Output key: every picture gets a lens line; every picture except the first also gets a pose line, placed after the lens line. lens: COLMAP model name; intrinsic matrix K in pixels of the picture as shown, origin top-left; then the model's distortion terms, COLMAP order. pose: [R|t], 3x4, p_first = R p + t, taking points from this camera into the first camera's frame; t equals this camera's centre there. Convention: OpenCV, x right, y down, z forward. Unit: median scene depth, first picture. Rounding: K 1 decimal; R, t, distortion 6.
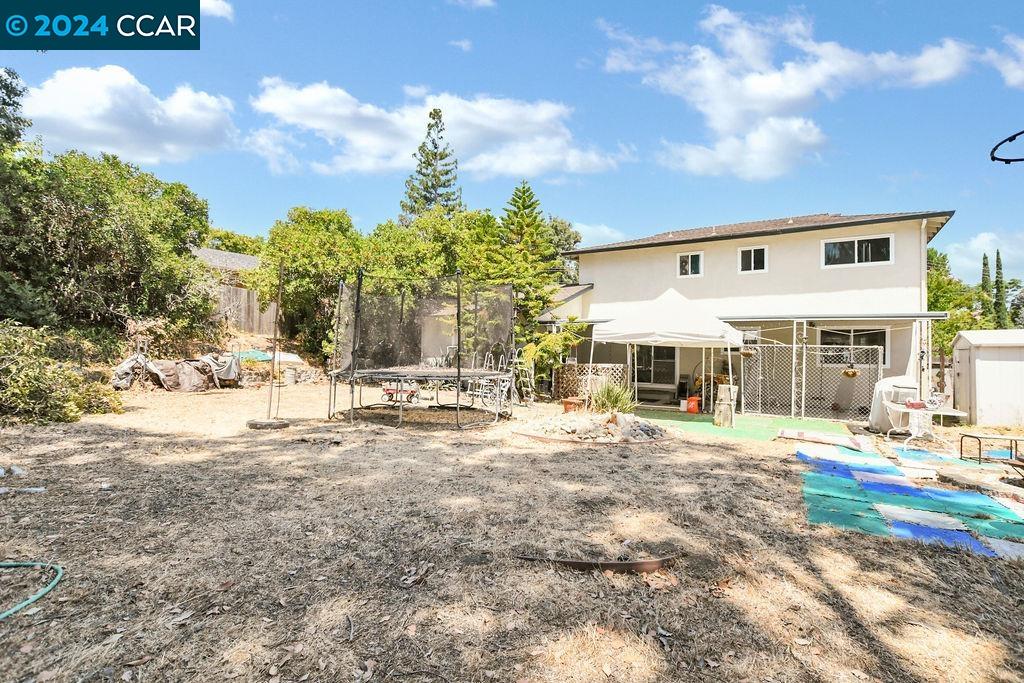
lens RADIAL K [[482.4, 0, 512.8], [0, 482.4, 343.5], [0, 0, 1]] dist [-0.024302, 0.000425]
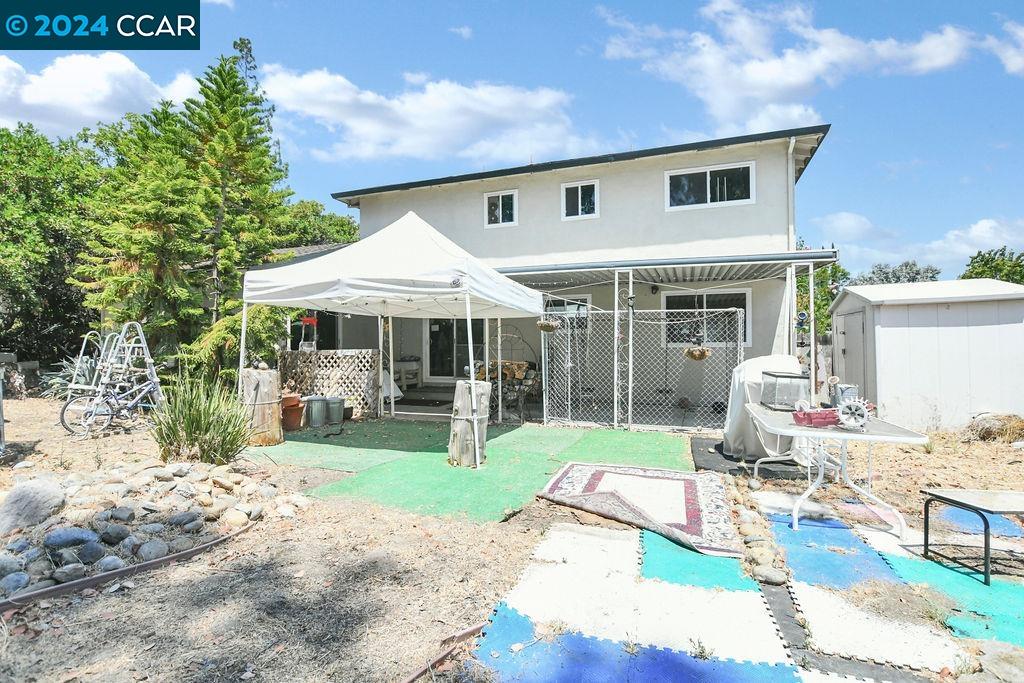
lens RADIAL K [[482.4, 0, 515.1], [0, 482.4, 347.1], [0, 0, 1]] dist [-0.024302, 0.000425]
pose [[0.974835, -0.020610, 0.221972, 0.299373], [0.015663, 0.999589, 0.024024, 0.031427], [-0.222375, -0.019943, 0.974757, 0.391502]]
